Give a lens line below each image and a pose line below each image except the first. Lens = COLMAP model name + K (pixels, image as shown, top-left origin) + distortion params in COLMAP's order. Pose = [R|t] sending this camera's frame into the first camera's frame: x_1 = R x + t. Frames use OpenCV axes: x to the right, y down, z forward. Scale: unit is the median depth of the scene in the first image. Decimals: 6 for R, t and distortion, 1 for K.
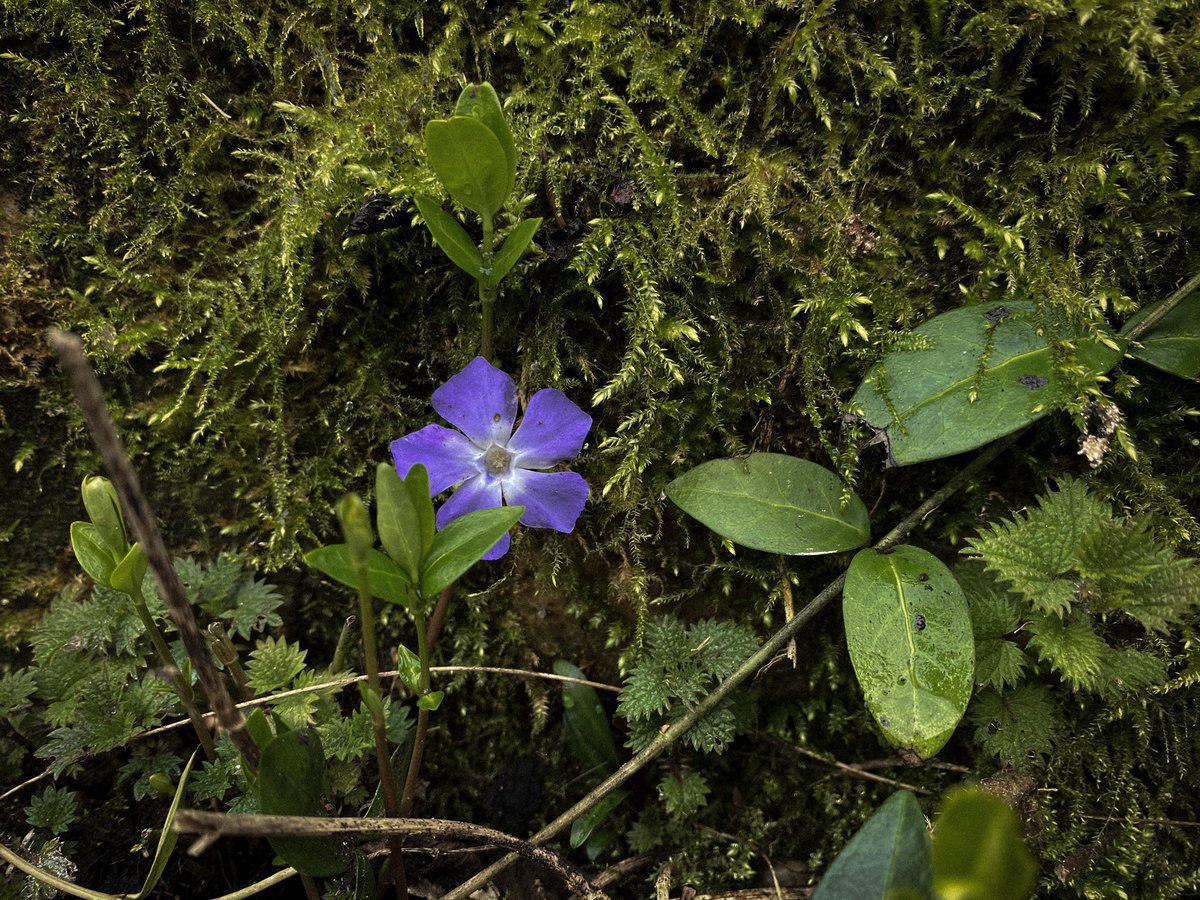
lens RADIAL K [[953.1, 0, 600.0], [0, 953.1, 450.0], [0, 0, 1]] dist [-0.028957, -0.006637]
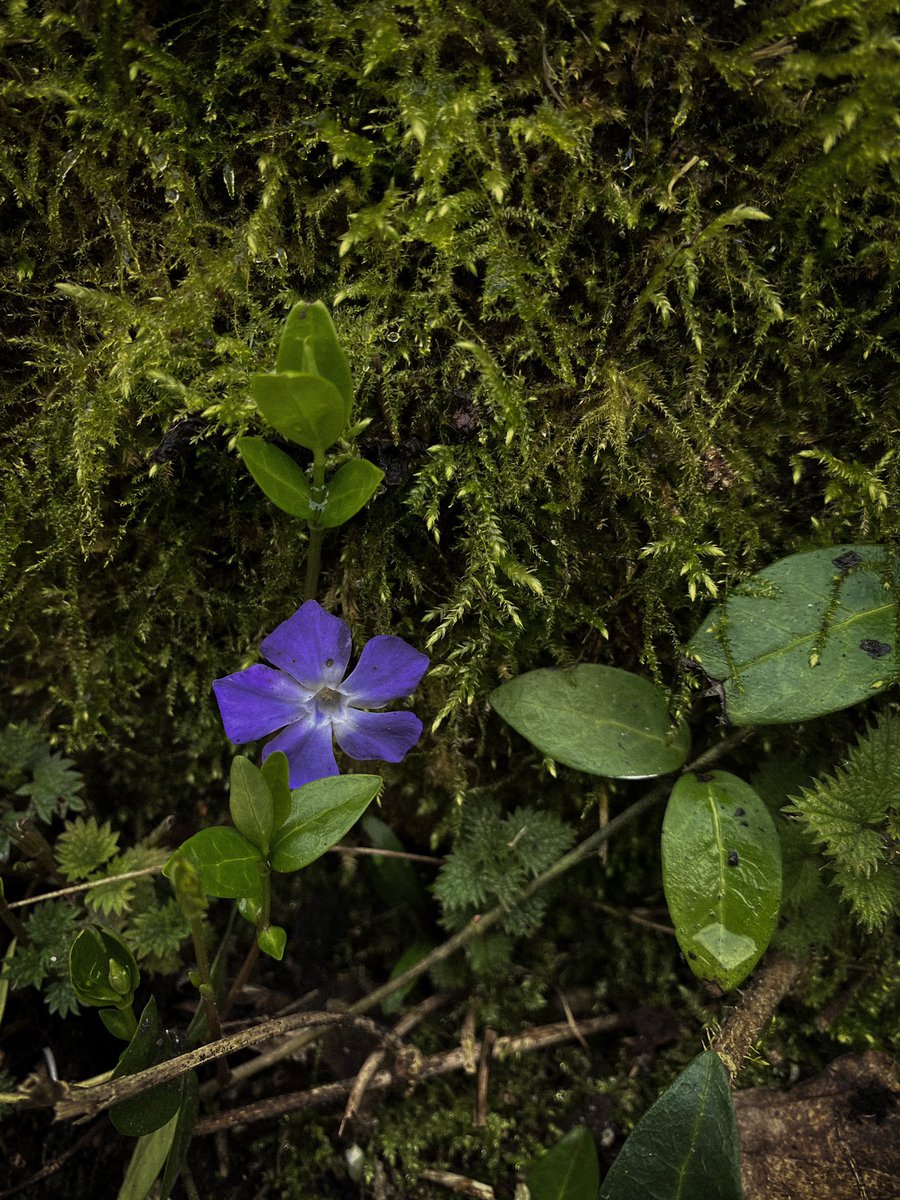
lens RADIAL K [[953.1, 0, 450.0], [0, 953.1, 600.0], [0, 0, 1]] dist [-0.028957, -0.006637]
pose [[0.994978, 0.020243, 0.098022, -0.074307], [-0.044650, 0.966260, 0.253669, -0.321697], [-0.089580, -0.256772, 0.962312, 0.094460]]
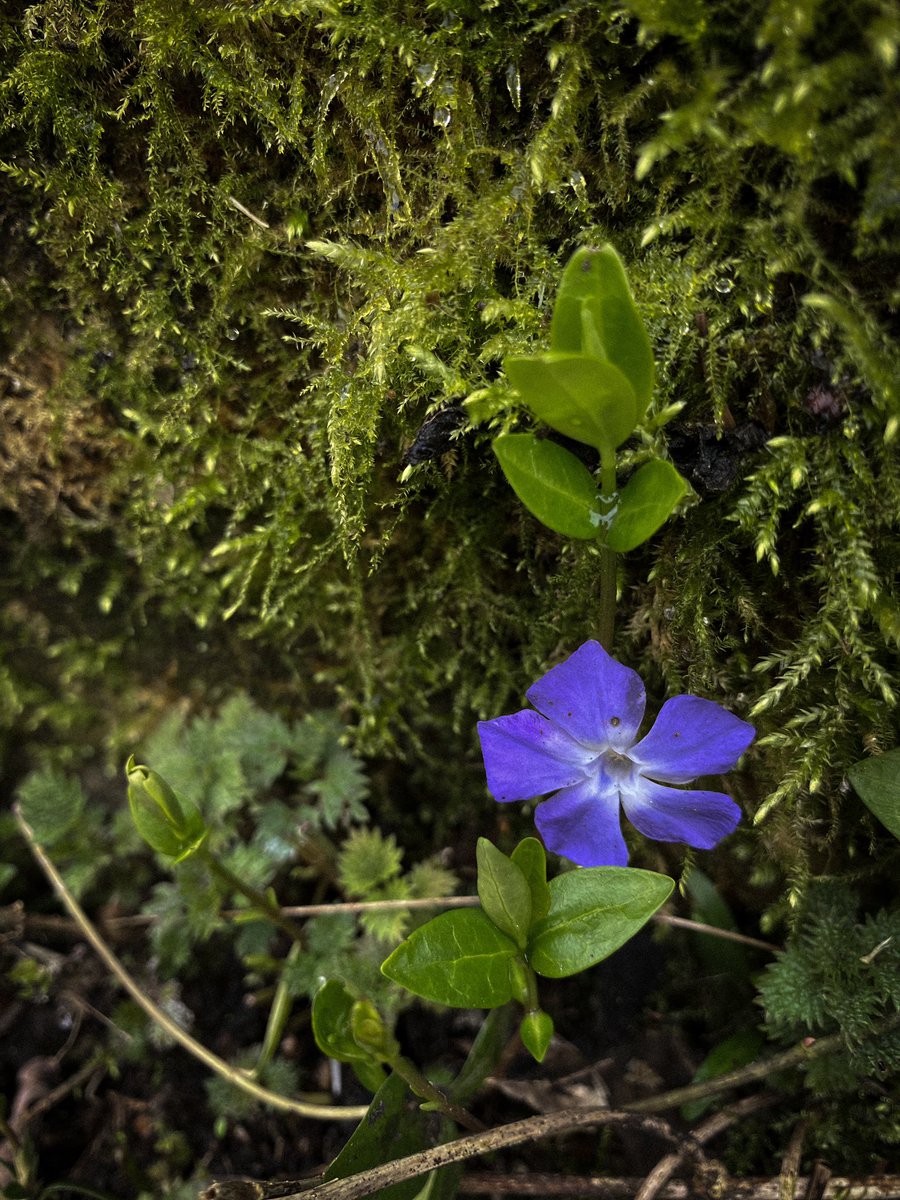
lens RADIAL K [[953.1, 0, 450.0], [0, 953.1, 600.0], [0, 0, 1]] dist [-0.028957, -0.006637]
pose [[0.946504, 0.086748, -0.310814, -0.006370], [0.022932, 0.942671, 0.332933, -0.346811], [0.321877, -0.322250, 0.890253, 0.325606]]
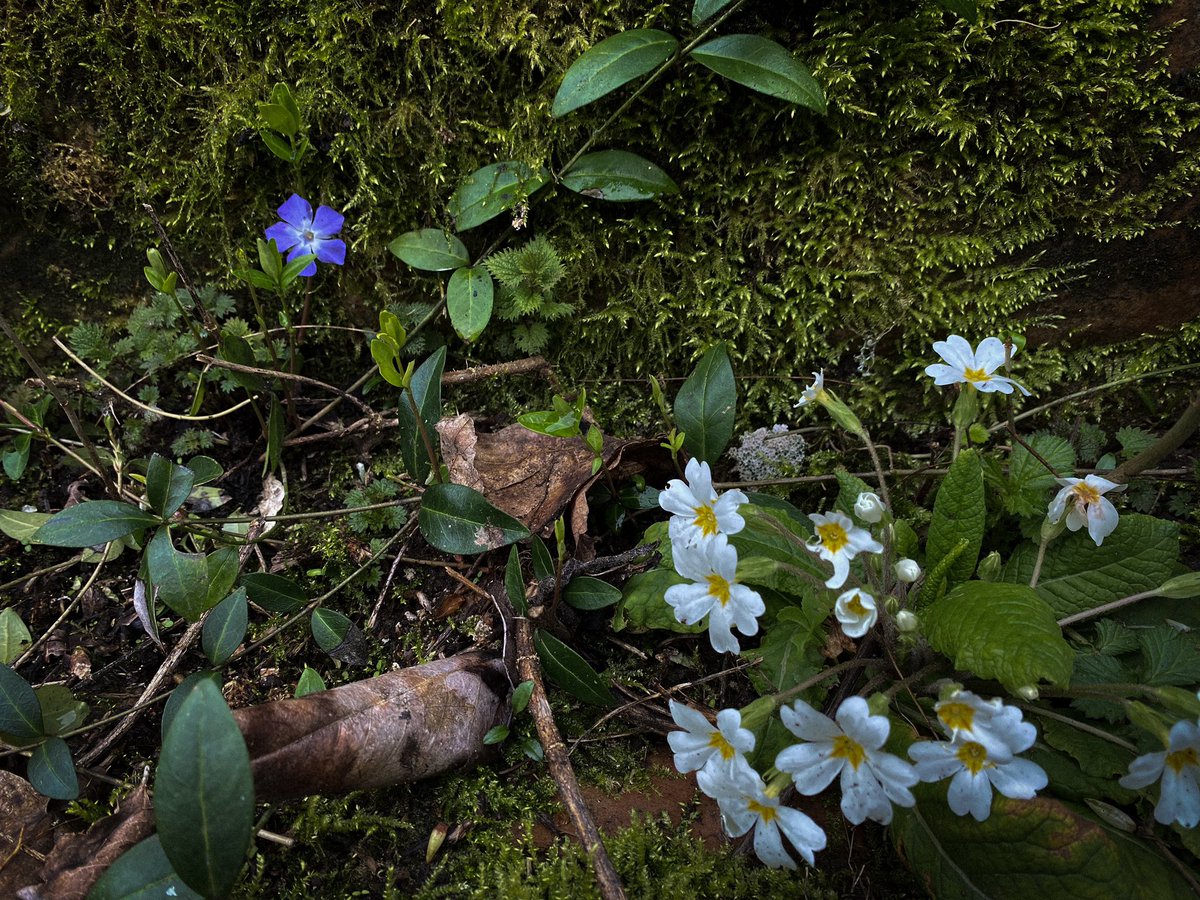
lens RADIAL K [[969.1, 0, 615.9], [0, 969.1, 463.9], [0, 0, 1]] dist [-0.005655, -0.003544]
pose [[0.999310, -0.036295, -0.007919, 0.686043], [0.037134, 0.970075, 0.239948, 0.011050], [-0.001027, -0.240077, 0.970753, -1.595791]]
